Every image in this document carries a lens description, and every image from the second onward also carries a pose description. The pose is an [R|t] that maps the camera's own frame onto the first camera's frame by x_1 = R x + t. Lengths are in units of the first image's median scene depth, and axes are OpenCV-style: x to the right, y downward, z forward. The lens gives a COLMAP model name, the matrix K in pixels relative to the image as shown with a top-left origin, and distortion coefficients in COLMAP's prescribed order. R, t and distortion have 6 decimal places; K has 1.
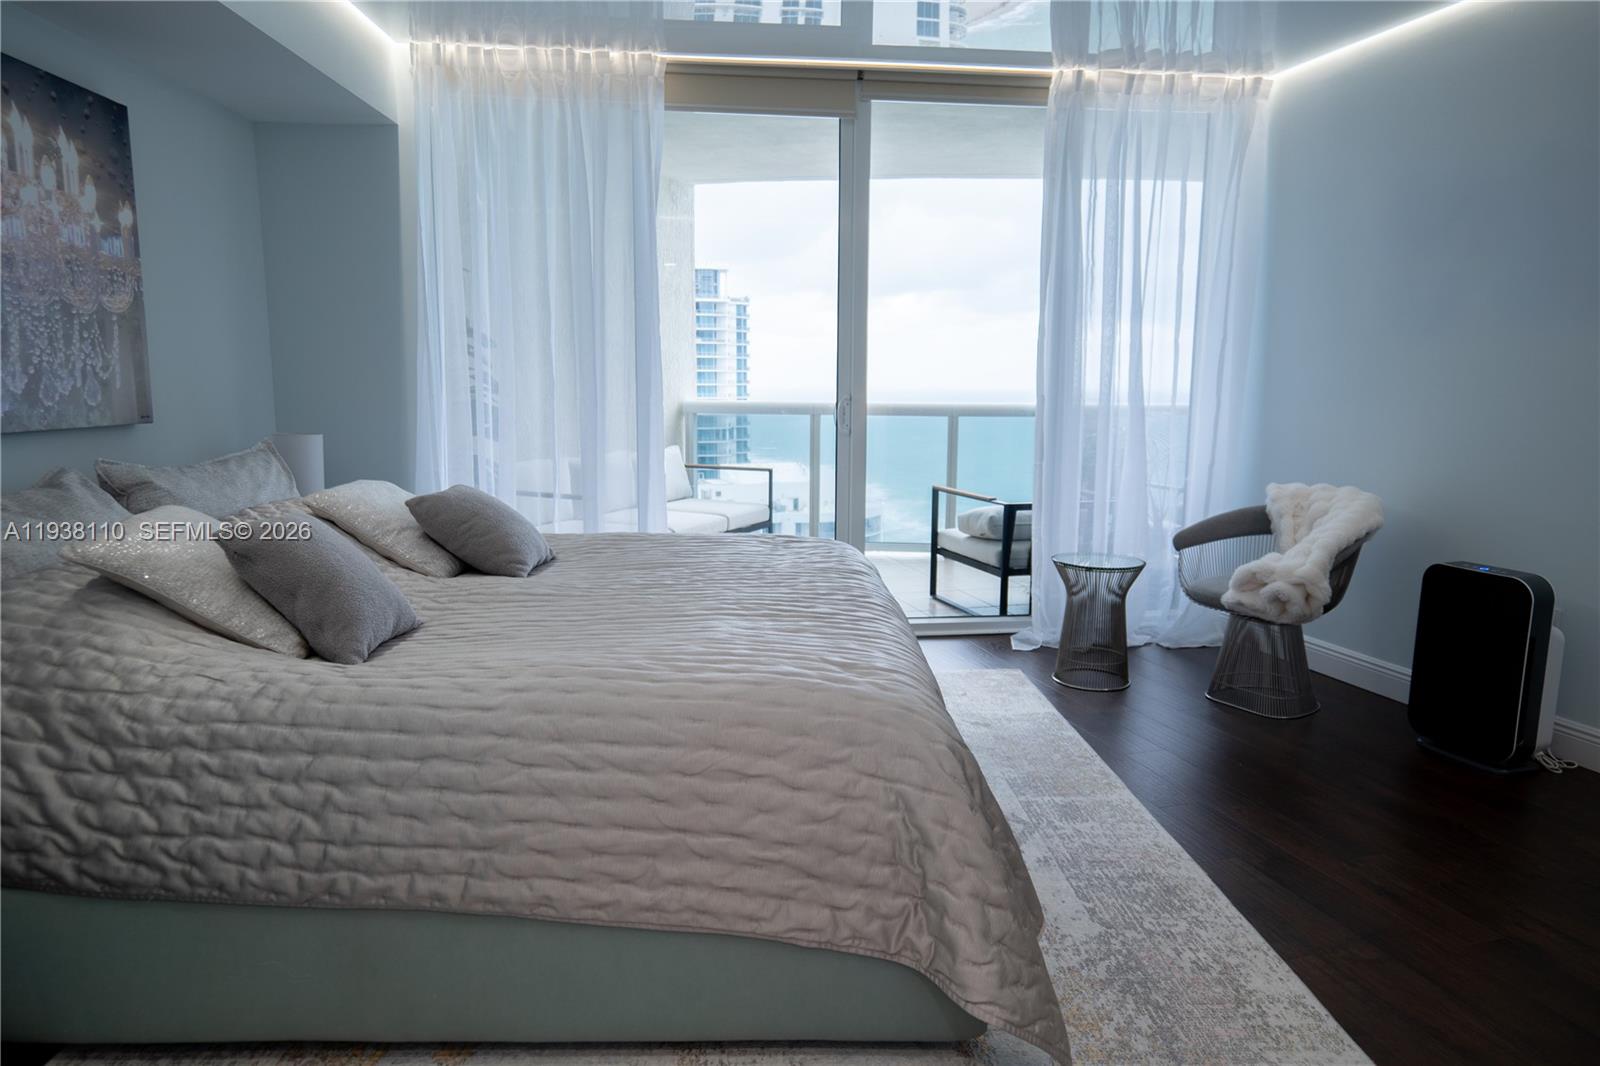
lens RADIAL K [[996.9, 0, 799.3], [0, 996.9, 533.4], [0, 0, 1]] dist [-0.002045, -0.001731]
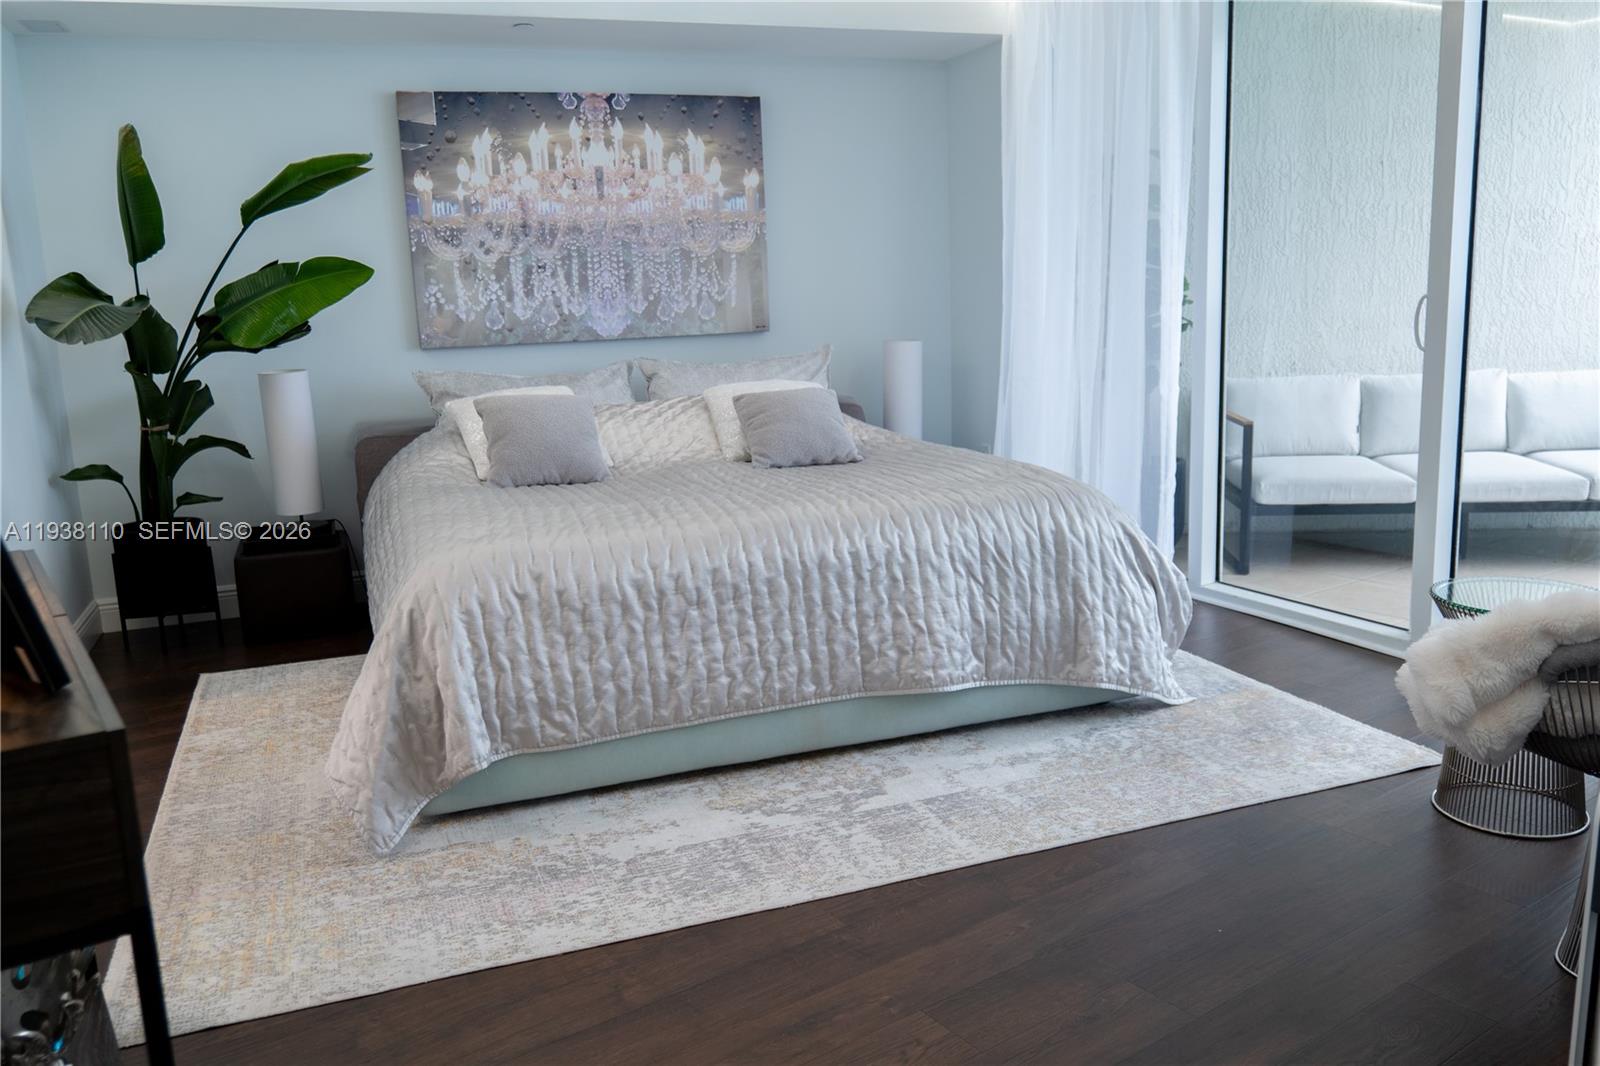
lens RADIAL K [[1236.0, 0, 801.7], [0, 1236.0, 532.2], [0, 0, 1]] dist [0.003937, 0.000596]
pose [[0.334851, 0.161460, -0.928335, 1.079036], [-0.101969, 0.985633, 0.134645, -0.081588], [0.936737, 0.049575, 0.346505, 0.534326]]
